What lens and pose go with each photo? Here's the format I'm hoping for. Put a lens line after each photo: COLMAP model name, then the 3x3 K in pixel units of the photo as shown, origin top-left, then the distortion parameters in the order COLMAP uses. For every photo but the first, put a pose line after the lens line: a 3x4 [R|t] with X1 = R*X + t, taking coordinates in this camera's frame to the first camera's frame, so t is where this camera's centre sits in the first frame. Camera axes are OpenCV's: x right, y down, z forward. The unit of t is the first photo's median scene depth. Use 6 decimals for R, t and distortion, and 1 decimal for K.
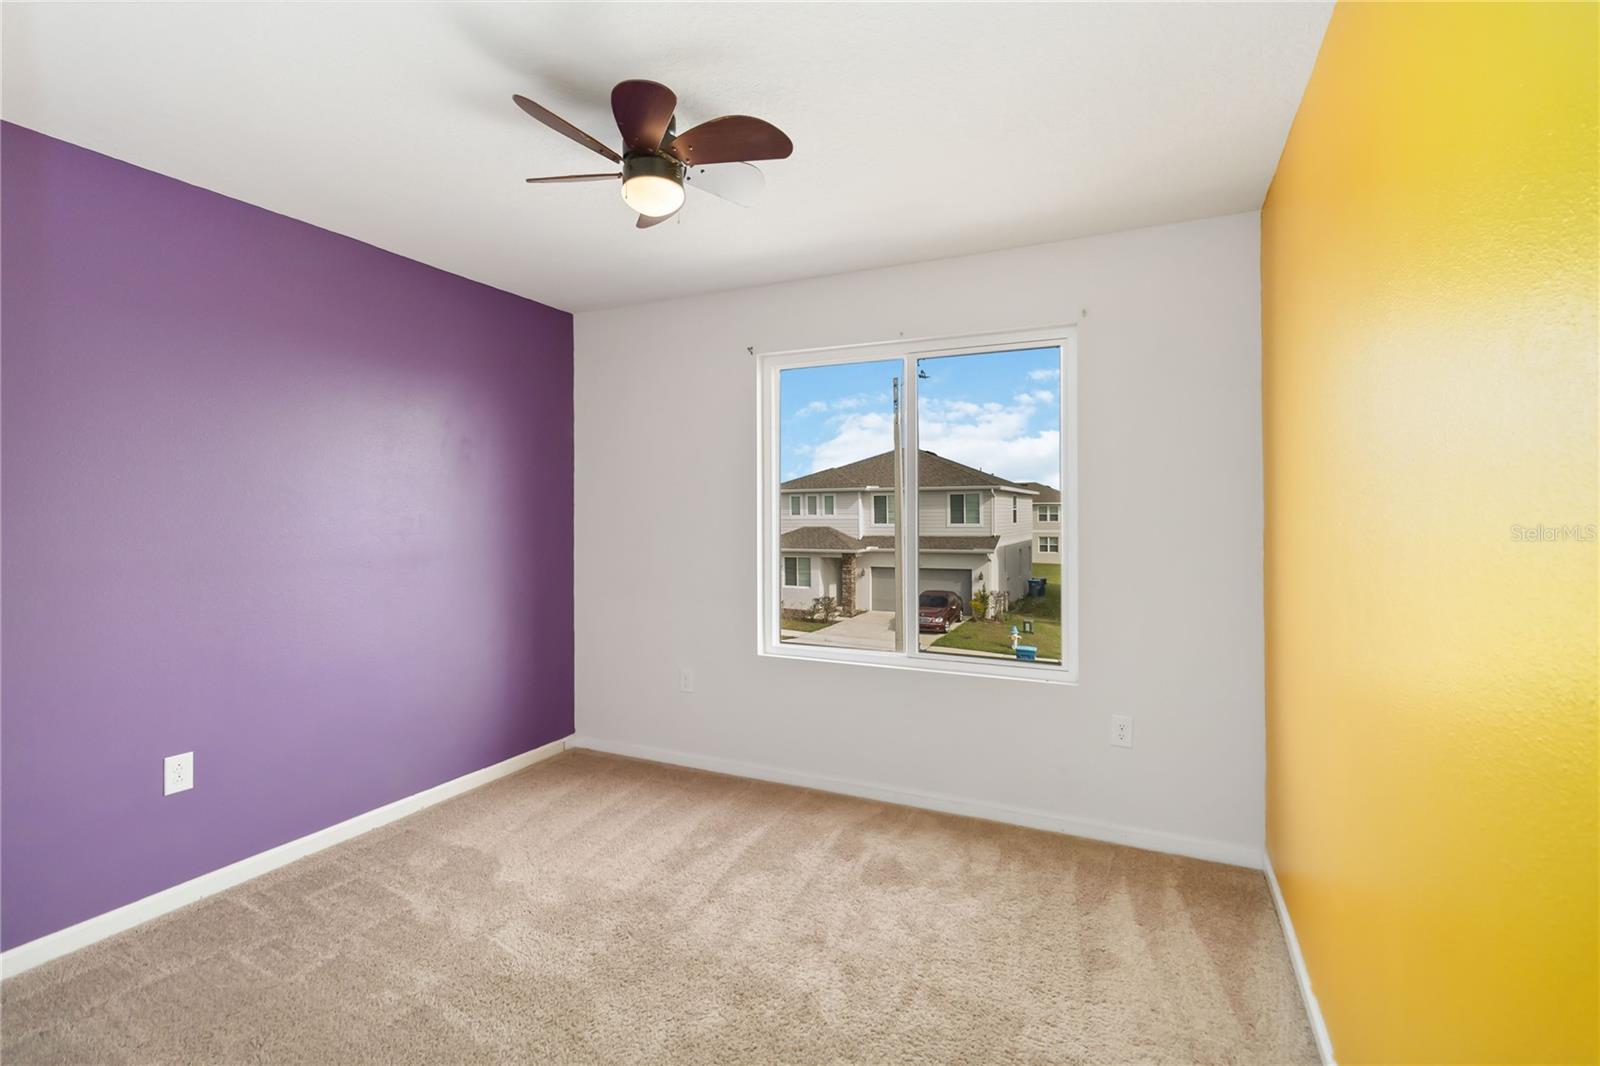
lens RADIAL K [[737.0, 0, 797.7], [0, 737.0, 518.4], [0, 0, 1]] dist [-0.000144, -0.000013]
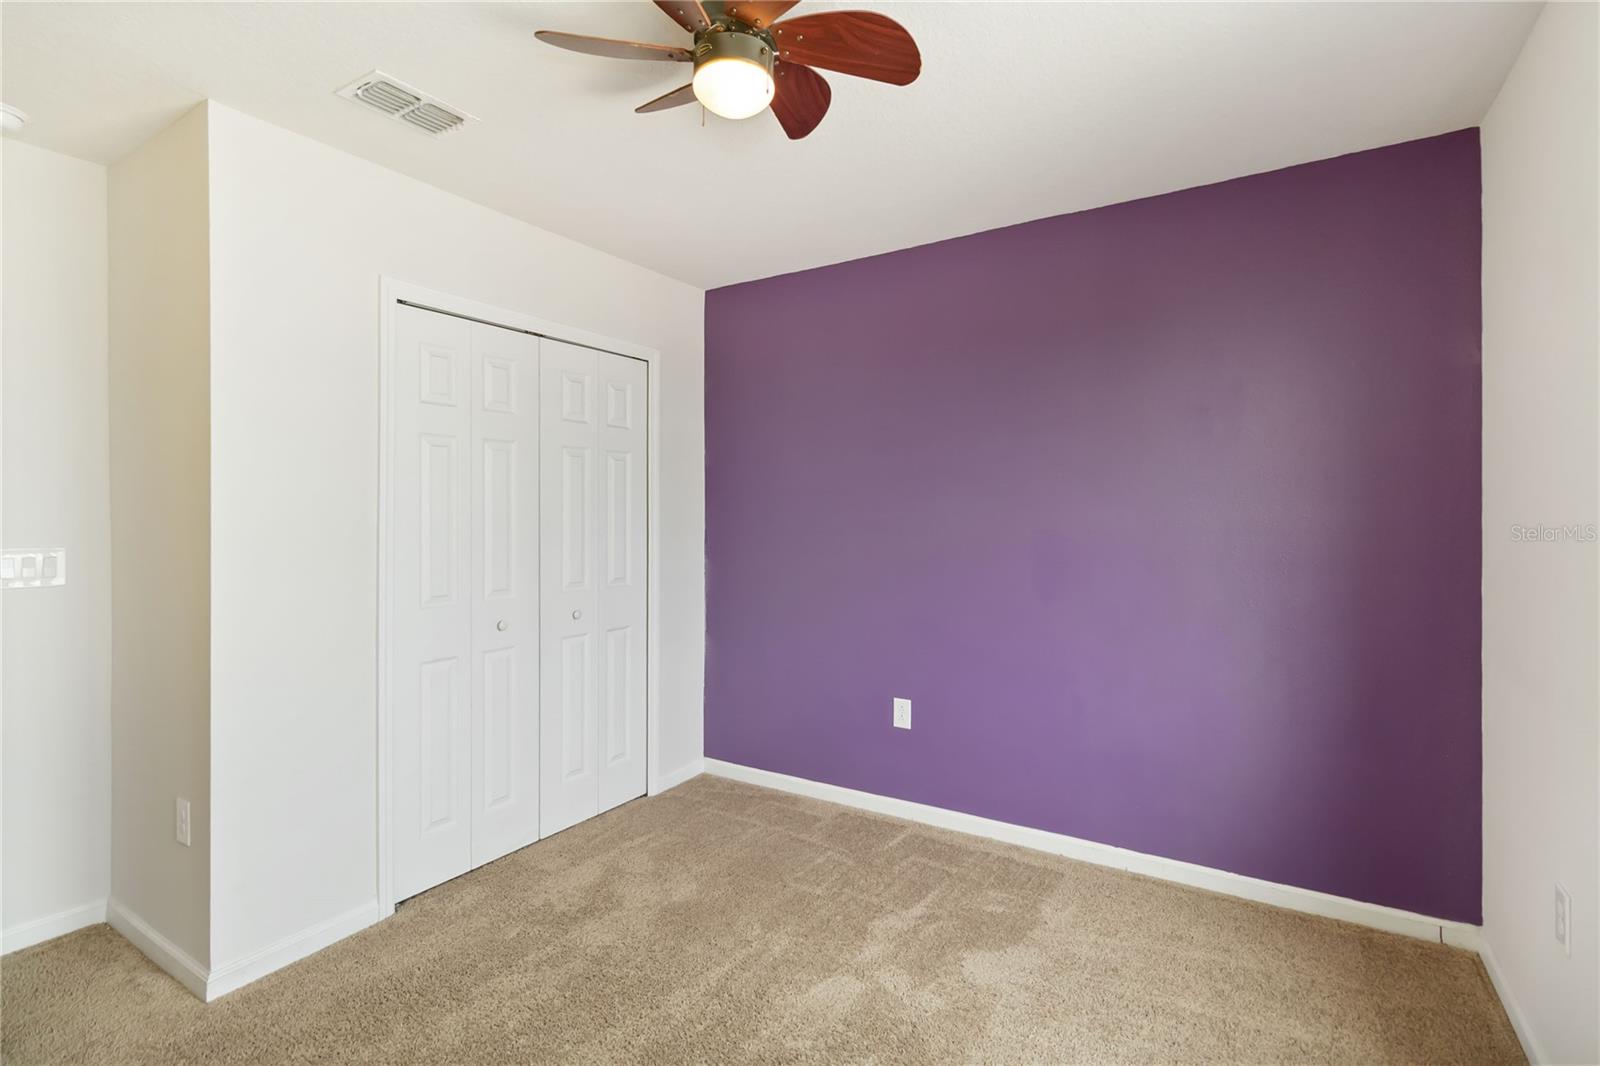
lens RADIAL K [[737.0, 0, 797.7], [0, 737.0, 518.4], [0, 0, 1]] dist [-0.000144, -0.000013]
pose [[-0.119906, 0.003942, -0.992777, 0.403841], [0.001120, 0.999992, 0.003836, 0.000264], [0.992785, -0.000652, -0.119909, 0.858803]]
